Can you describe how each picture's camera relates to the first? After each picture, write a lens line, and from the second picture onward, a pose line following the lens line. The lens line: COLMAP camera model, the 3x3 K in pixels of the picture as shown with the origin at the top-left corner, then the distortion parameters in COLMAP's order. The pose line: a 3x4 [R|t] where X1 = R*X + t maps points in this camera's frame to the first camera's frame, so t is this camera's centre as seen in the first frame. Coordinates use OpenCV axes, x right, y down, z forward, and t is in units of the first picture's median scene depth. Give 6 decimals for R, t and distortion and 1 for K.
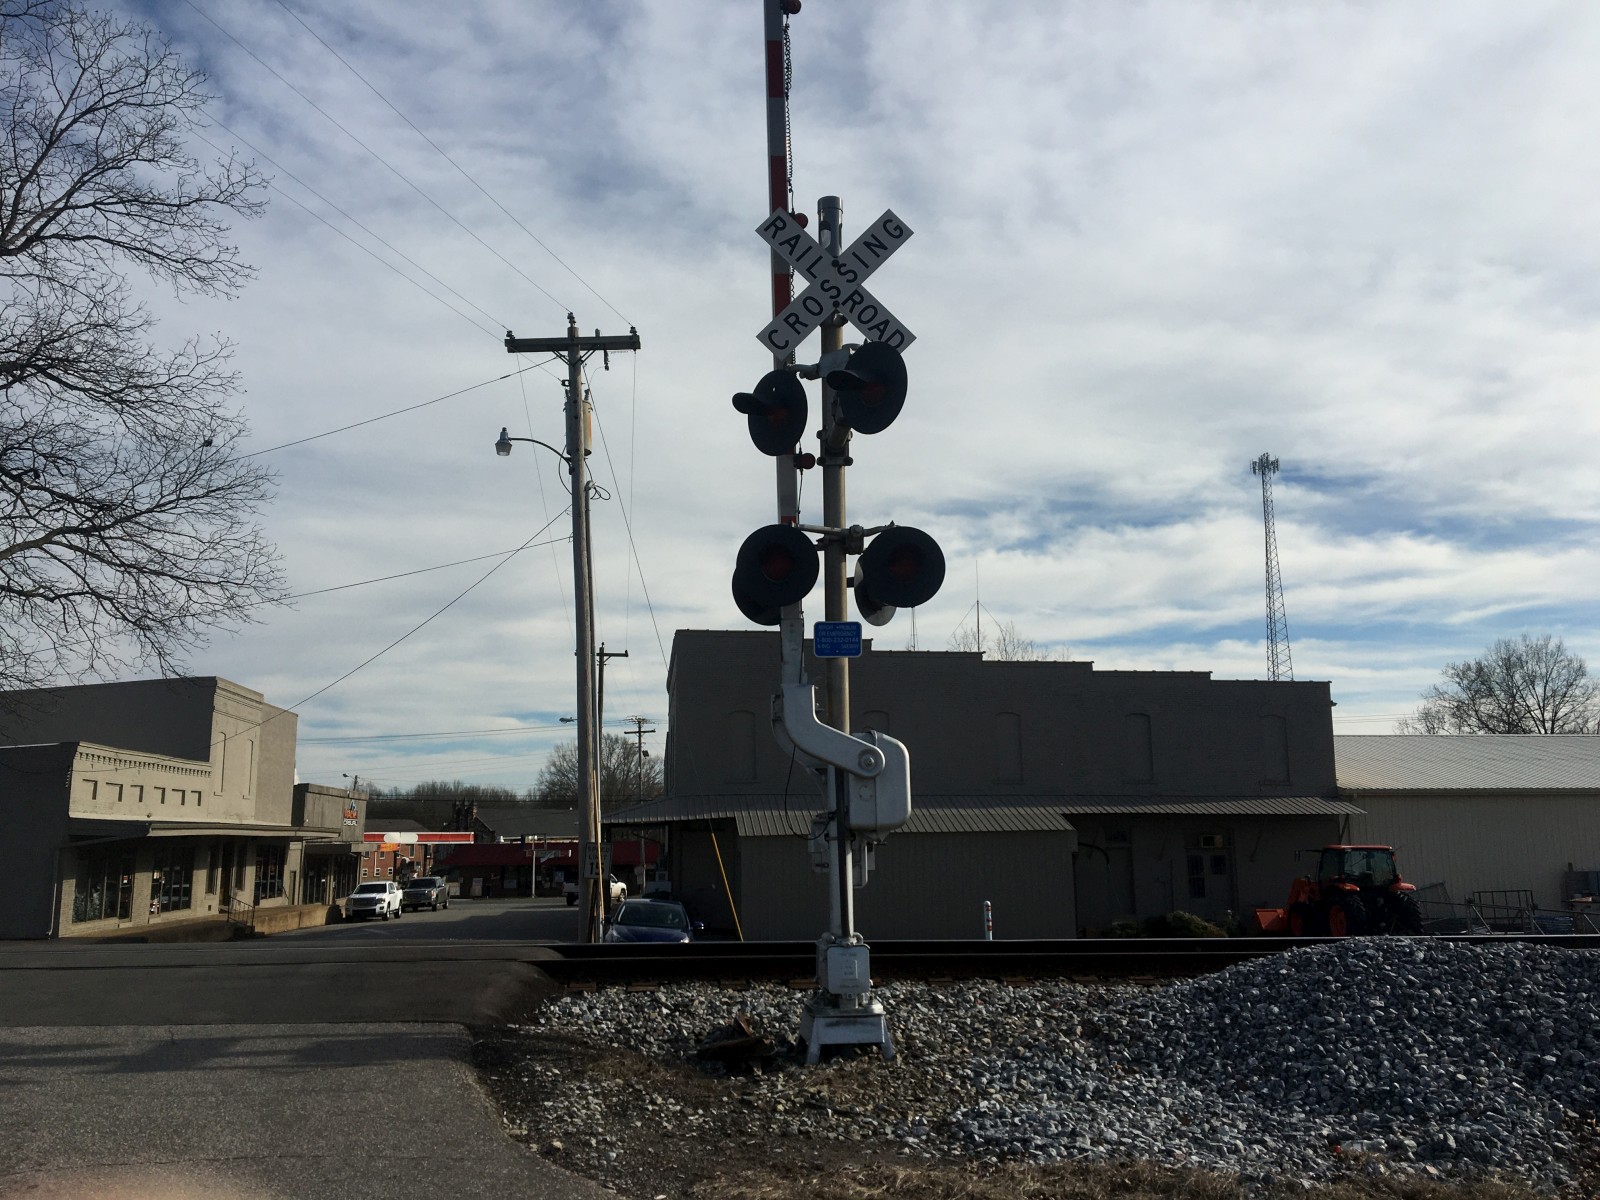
lens RADIAL K [[1339.1, 0, 775.1], [0, 1339.1, 589.5], [0, 0, 1]] dist [0.080848, -0.106963]
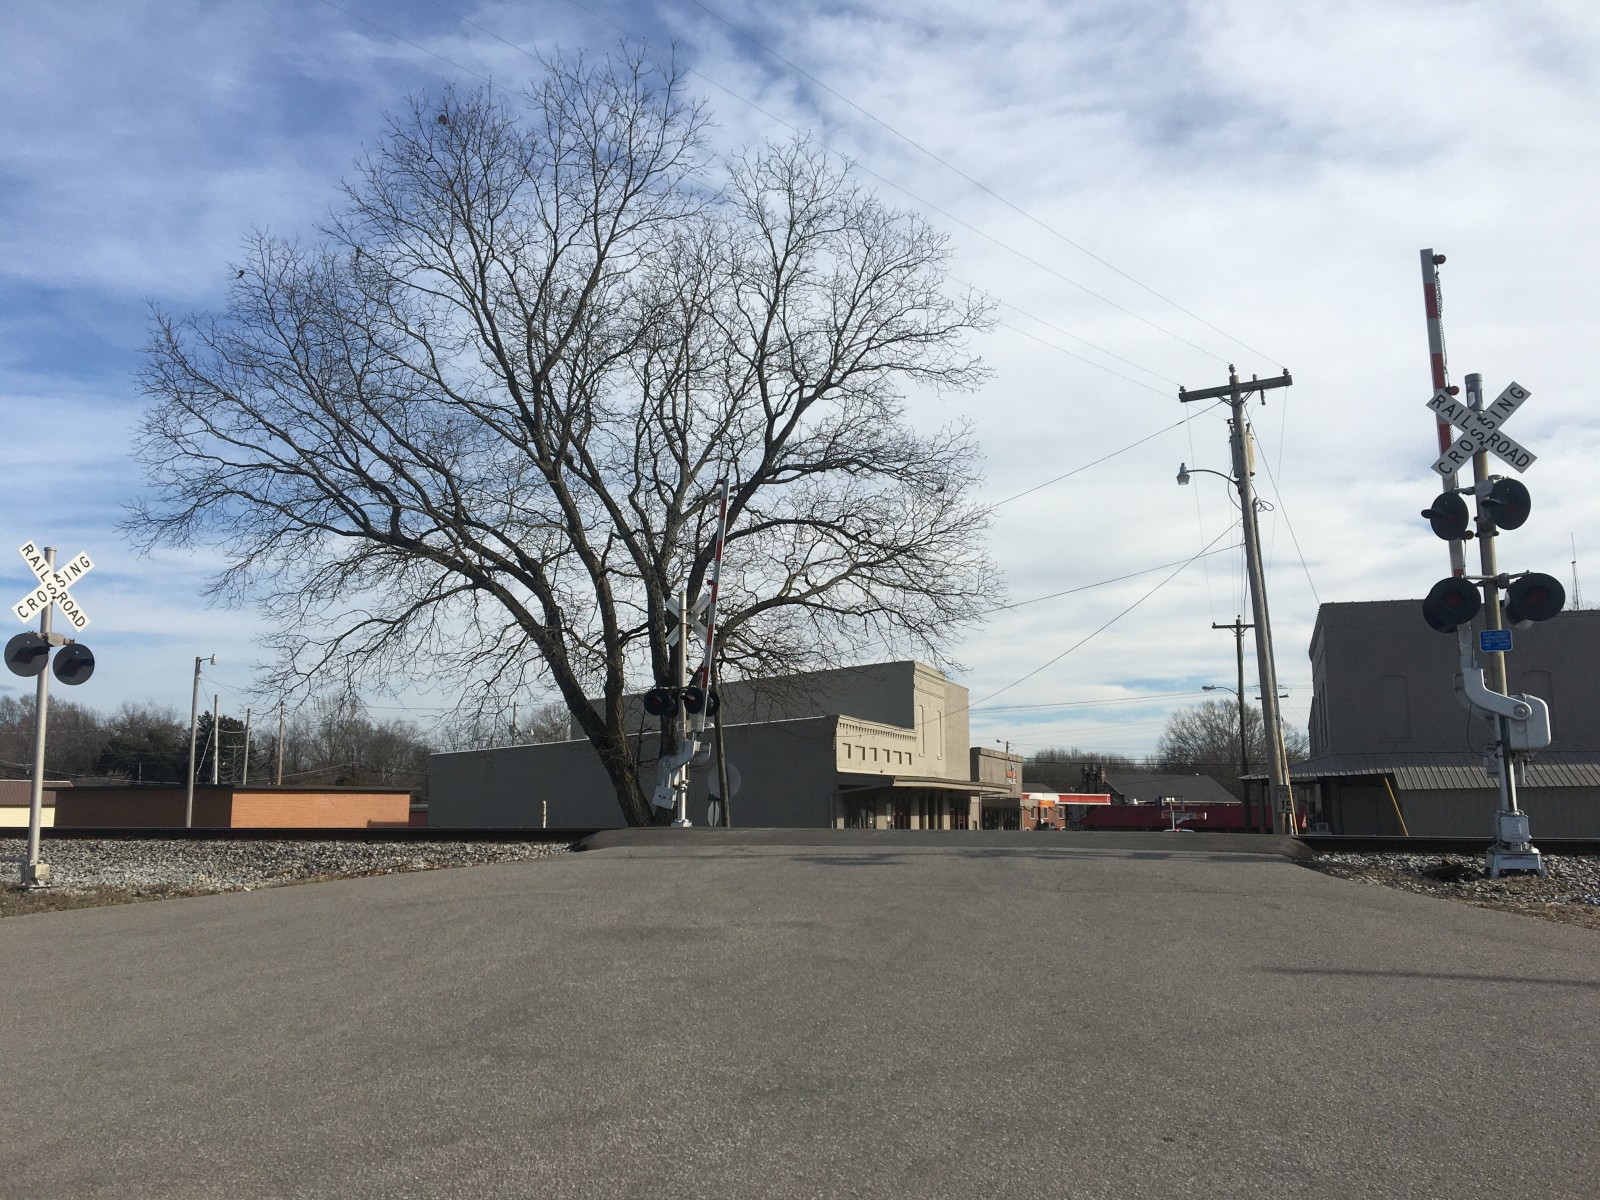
lens RADIAL K [[1339.1, 0, 775.5], [0, 1339.1, 601.1], [0, 0, 1]] dist [0.080848, -0.106963]
pose [[0.904316, -0.058992, -0.422767, -0.016577], [0.072315, 0.997261, 0.015529, -0.036373], [0.420693, -0.044615, 0.906105, -0.326149]]
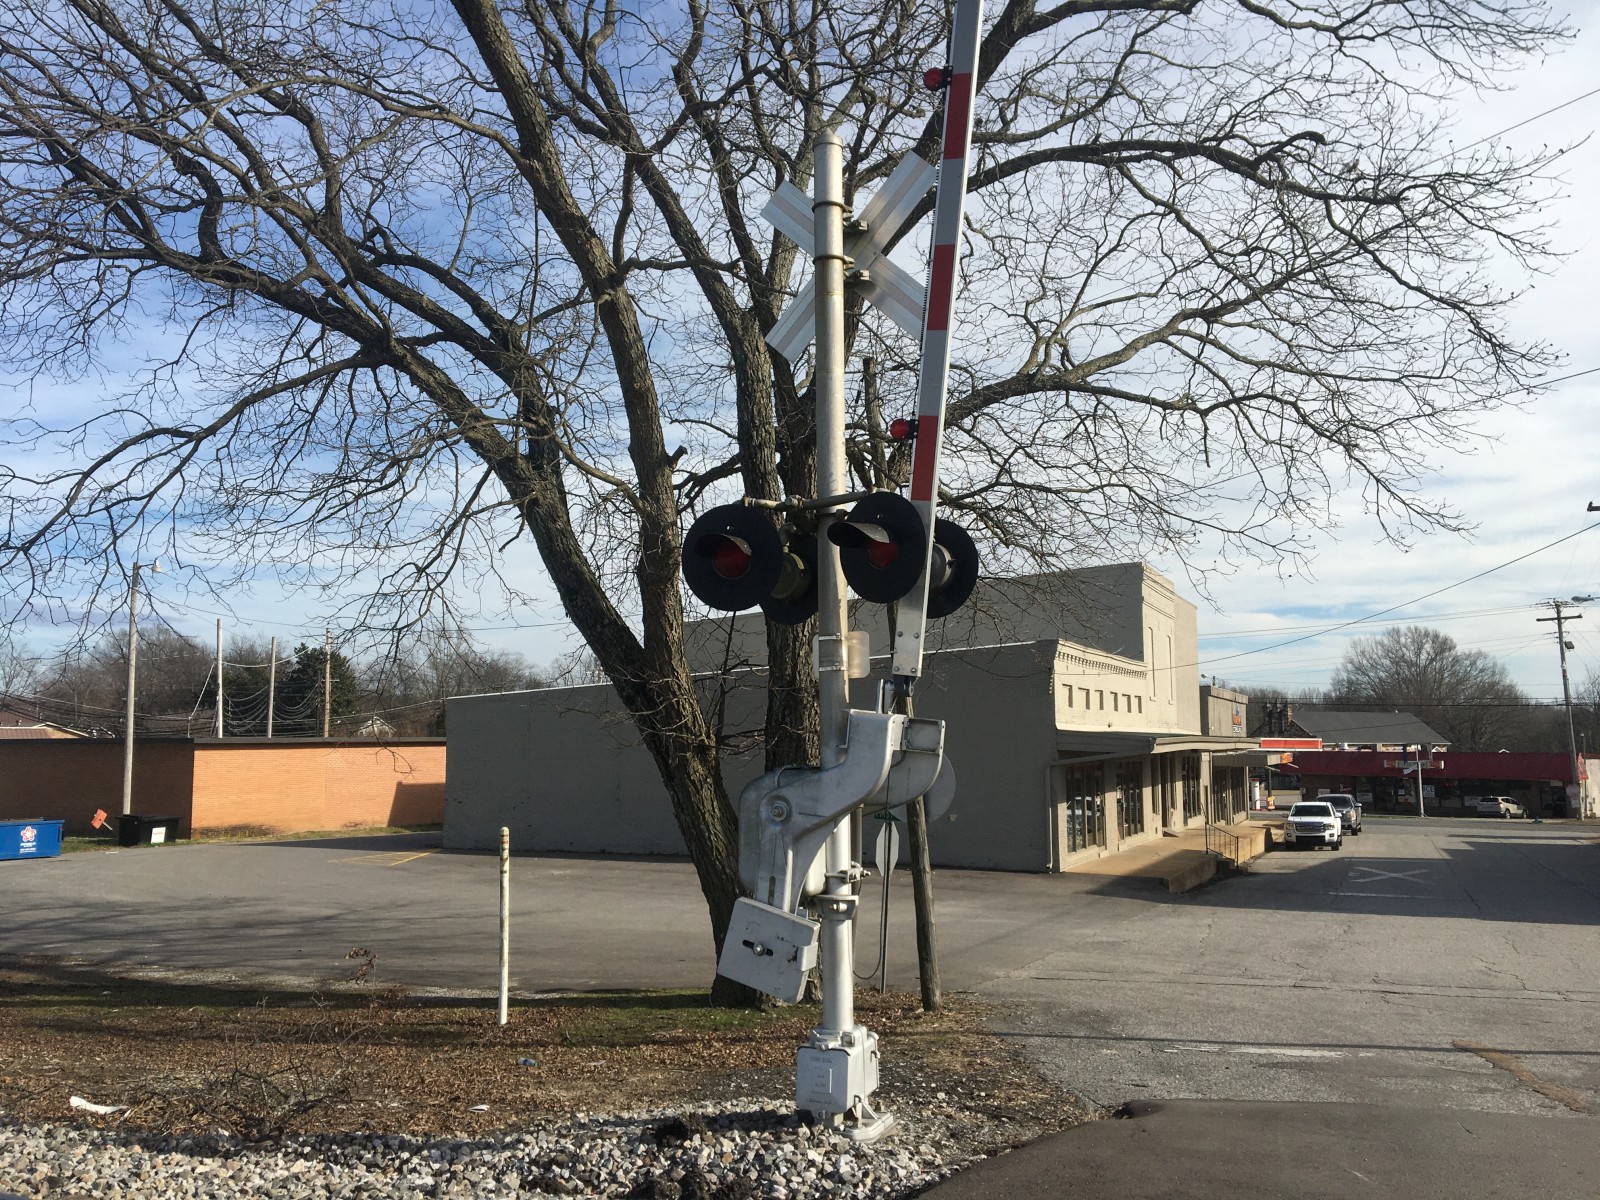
lens RADIAL K [[1339.1, 0, 805.3], [0, 1339.1, 617.9], [0, 0, 1]] dist [0.080848, -0.106963]
pose [[0.873468, -0.037562, -0.485431, -0.400232], [0.082974, 0.993919, 0.072392, 0.043785], [0.479760, -0.103510, 0.871273, 0.342763]]
